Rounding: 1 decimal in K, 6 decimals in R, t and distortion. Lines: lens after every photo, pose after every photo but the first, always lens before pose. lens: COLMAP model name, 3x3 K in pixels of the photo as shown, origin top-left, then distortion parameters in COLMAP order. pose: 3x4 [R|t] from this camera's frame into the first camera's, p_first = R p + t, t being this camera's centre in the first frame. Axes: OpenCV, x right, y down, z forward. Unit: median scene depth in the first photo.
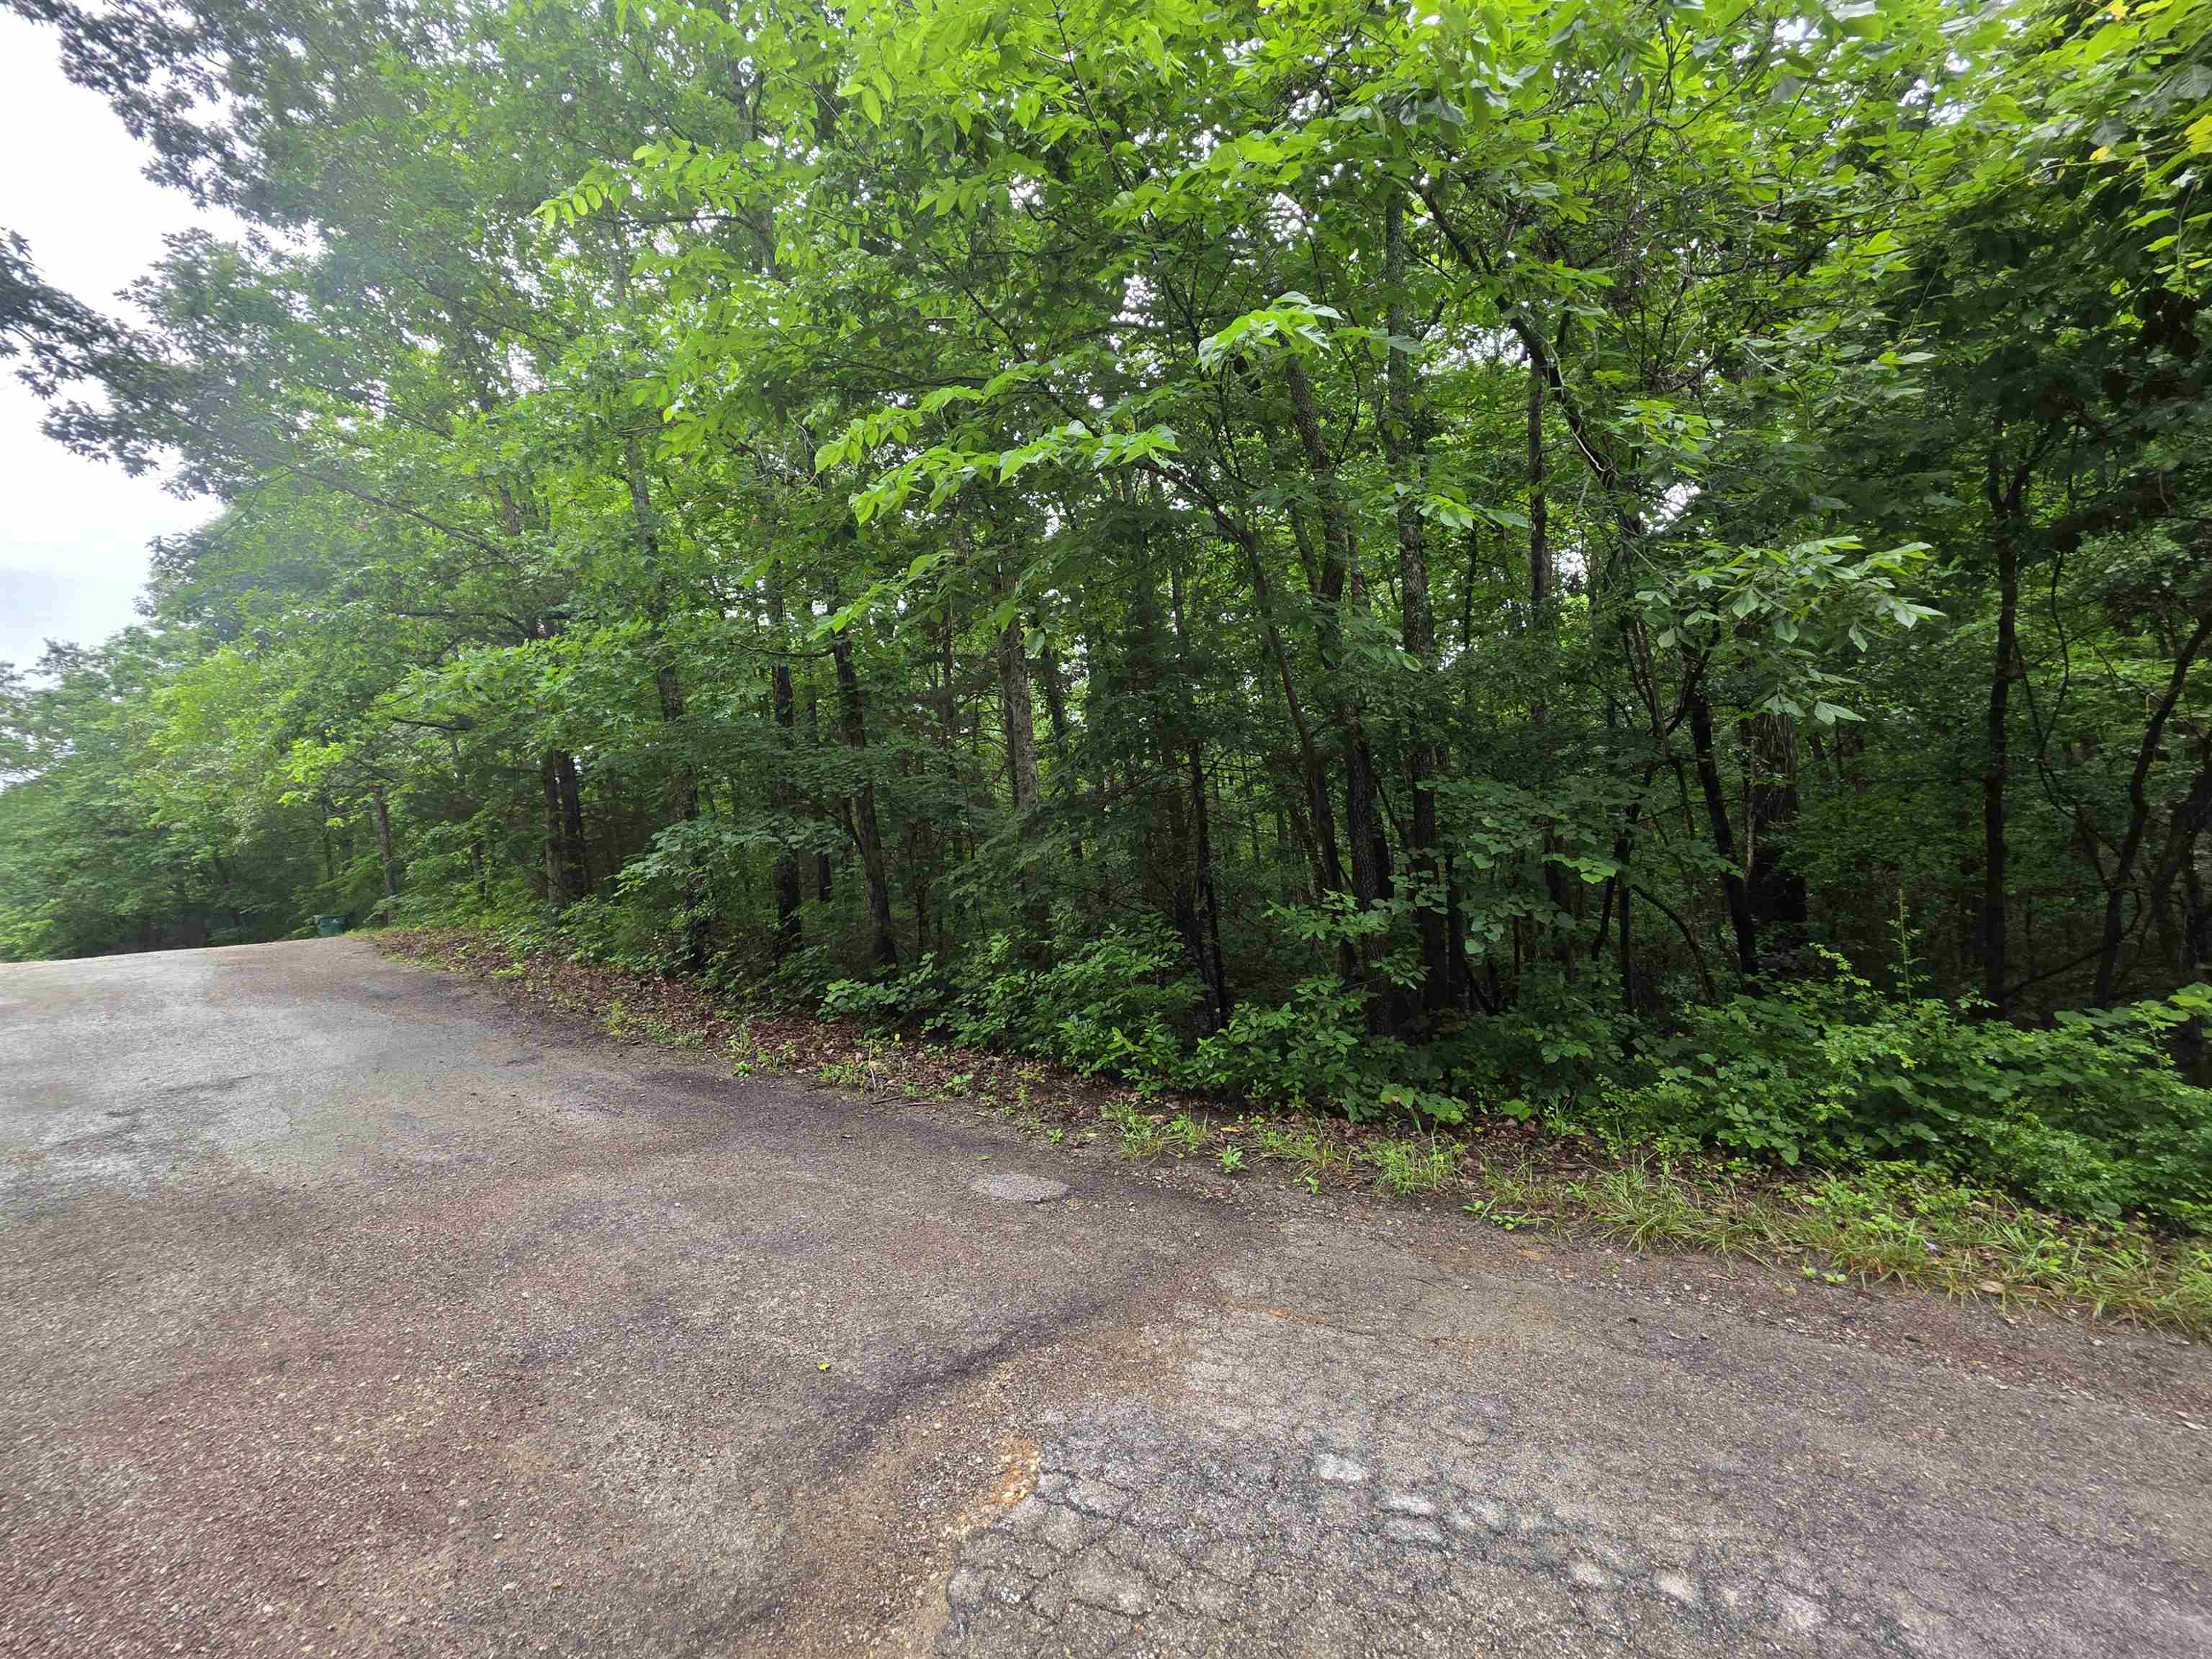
lens RADIAL K [[884.2, 0, 1106.5], [0, 884.2, 832.9], [0, 0, 1]] dist [0.001902, -0.000017]
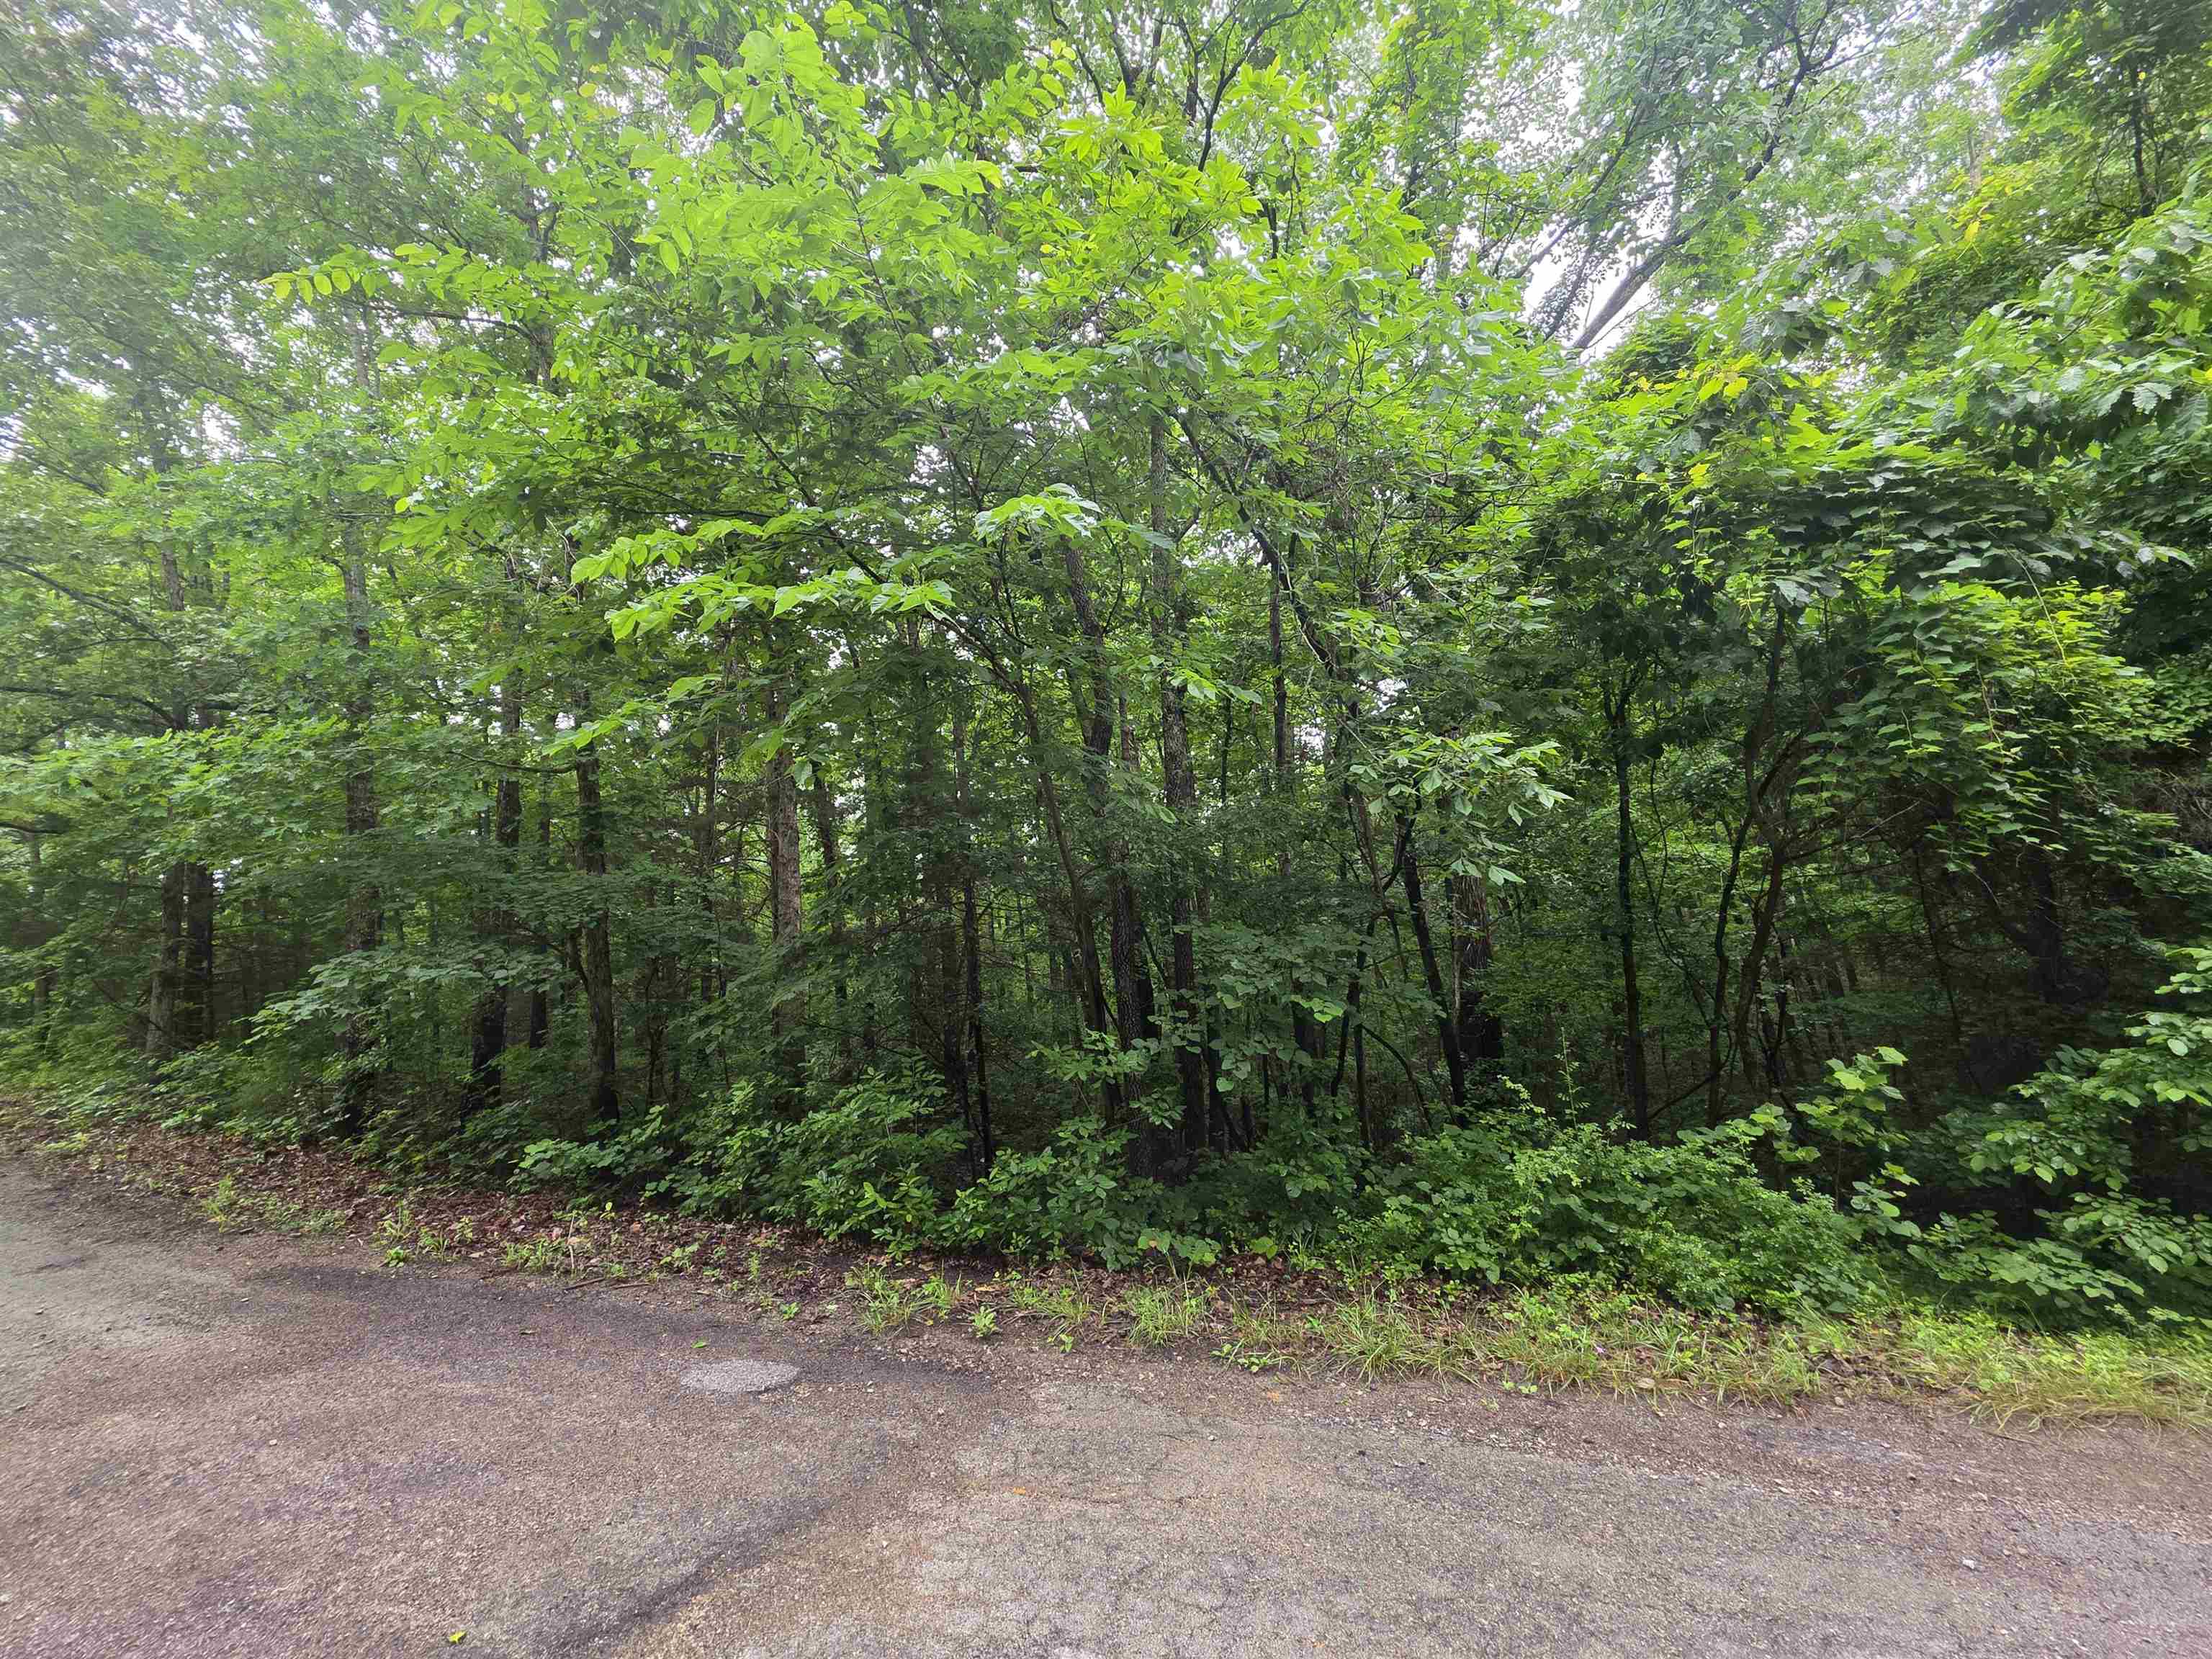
lens RADIAL K [[883.6, 0, 1105.7], [0, 883.6, 832.6], [0, 0, 1]] dist [0.001891, -0.000813]
pose [[0.968814, 0.049916, 0.242708, 0.010054], [-0.011012, 0.987205, -0.159075, 0.001717], [-0.247543, 0.151441, 0.956968, -0.012067]]
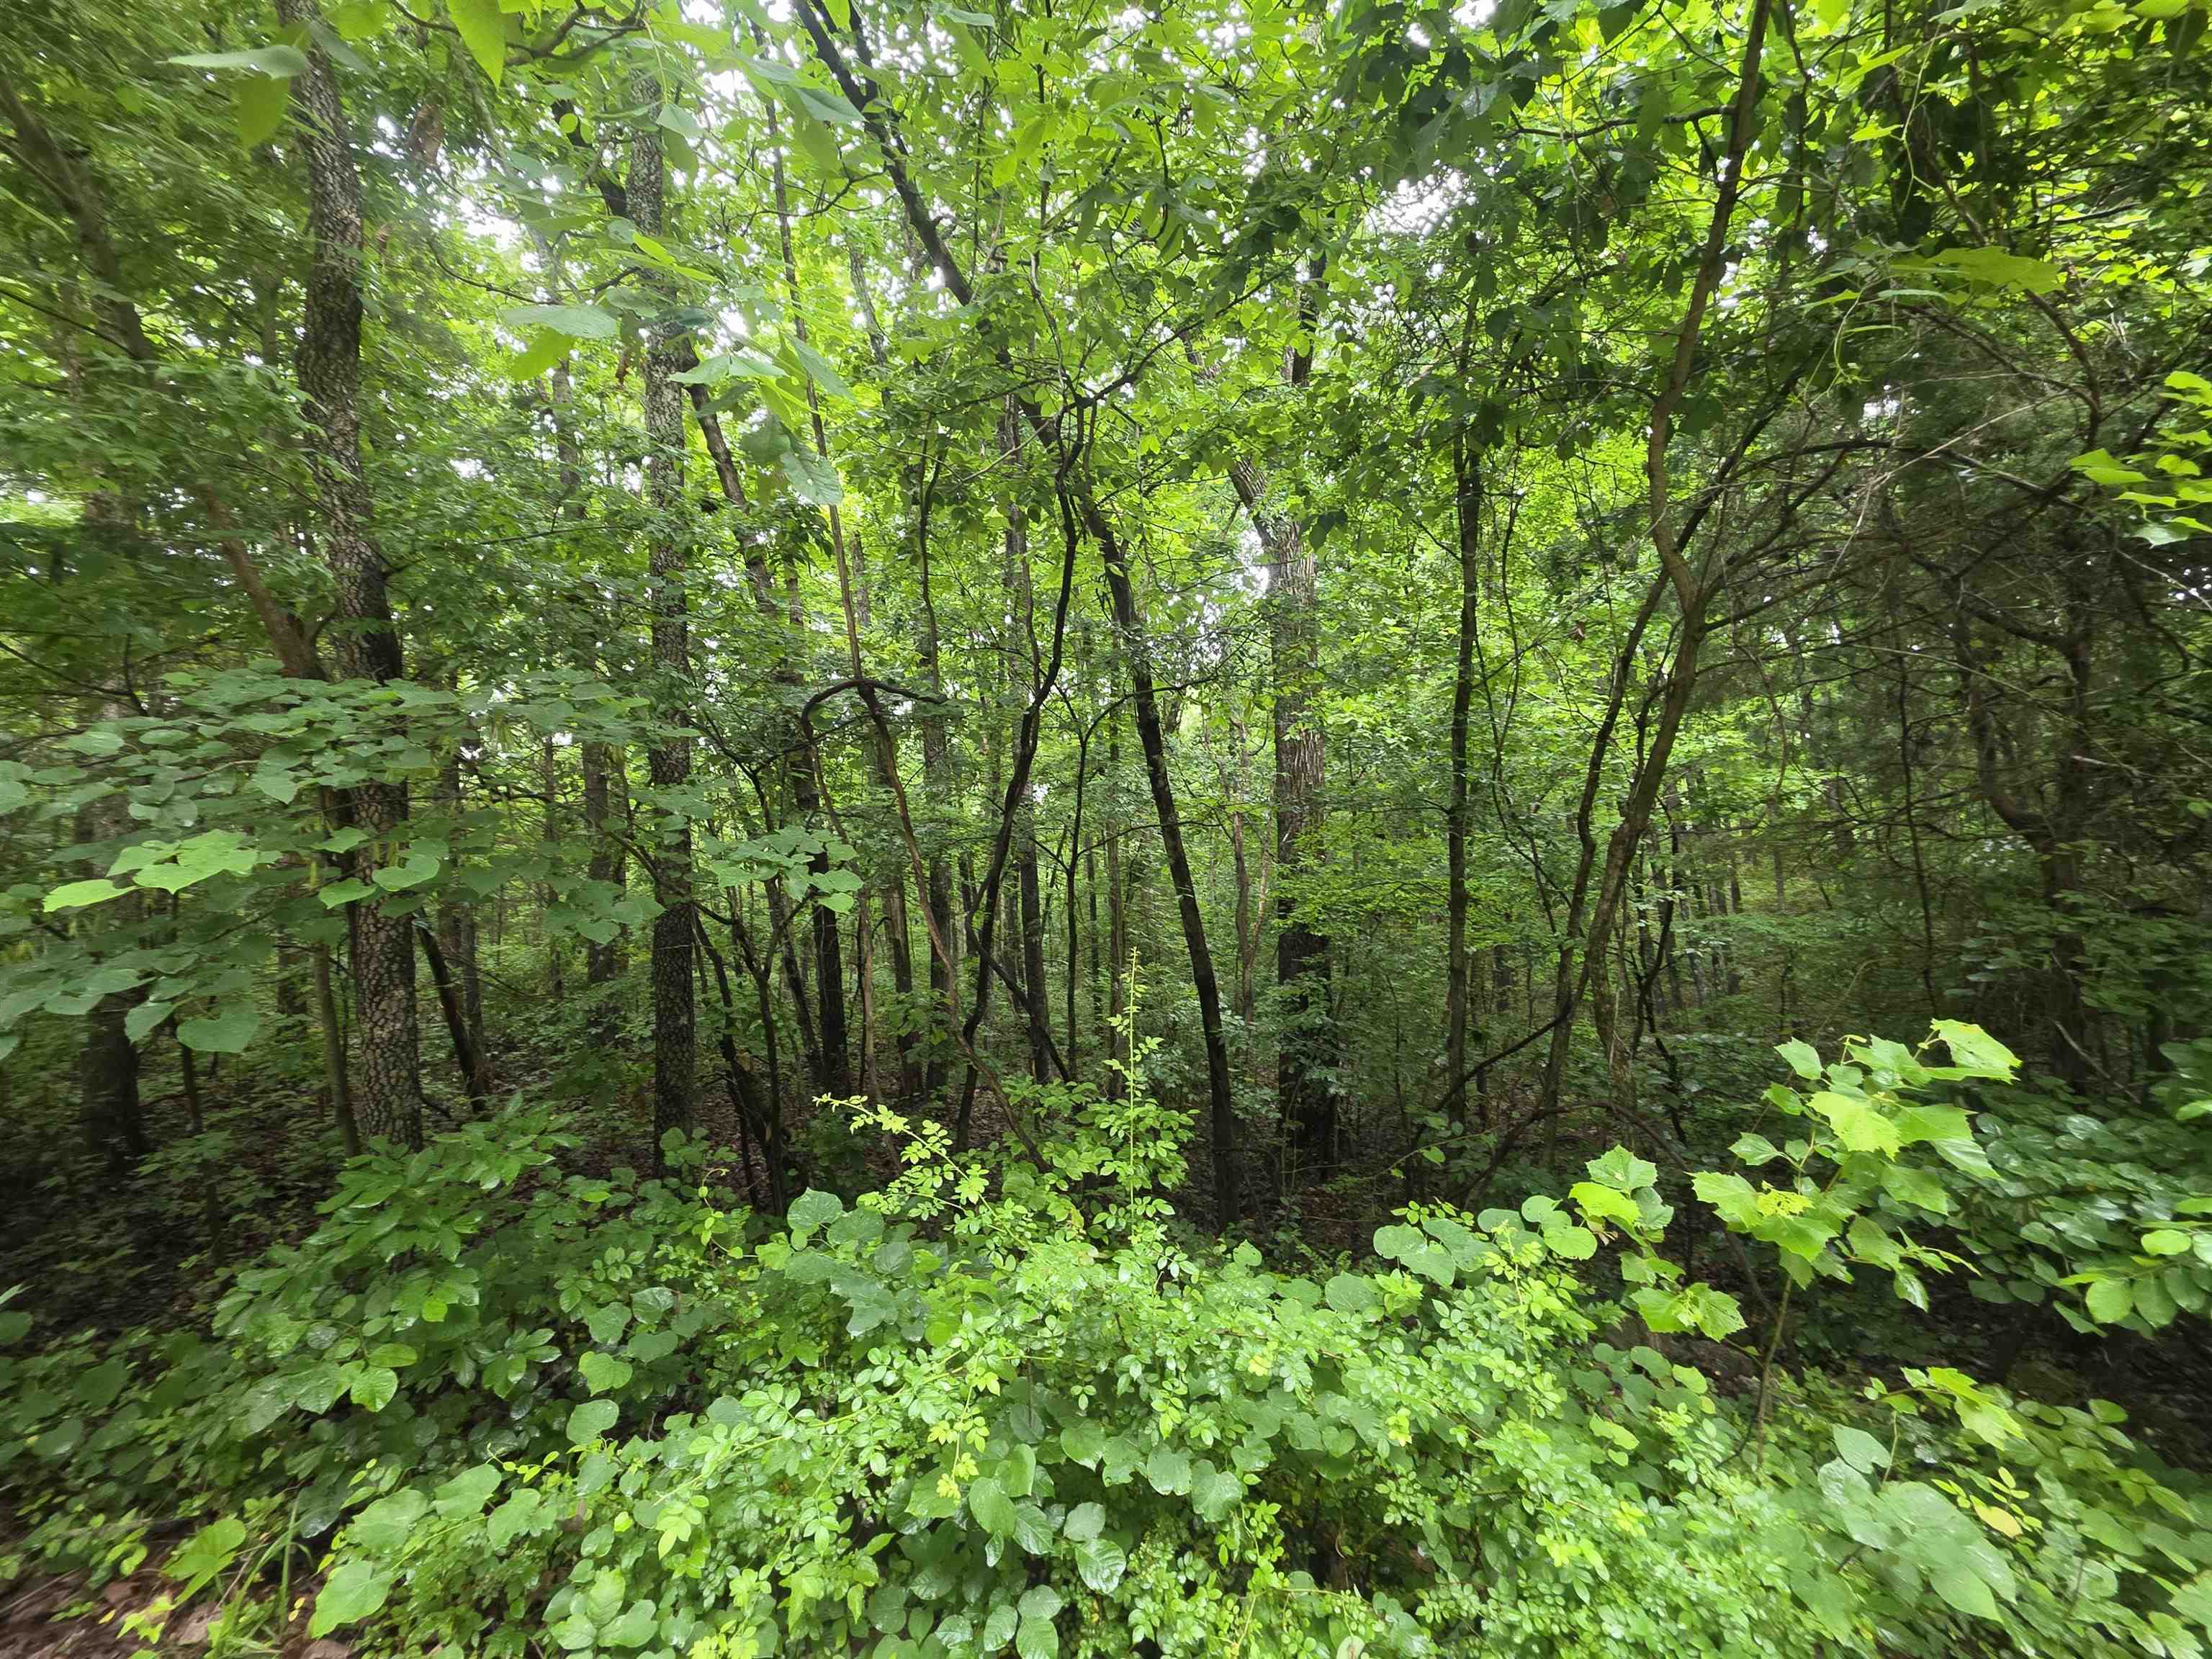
lens RADIAL K [[894.4, 0, 1107.9], [0, 894.4, 824.2], [0, 0, 1]] dist [0.001200, -0.000254]
pose [[0.943669, 0.053469, 0.326542, 0.671610], [-0.033360, 0.997203, -0.066878, 0.029986], [-0.329205, 0.052217, 0.942814, 0.523242]]
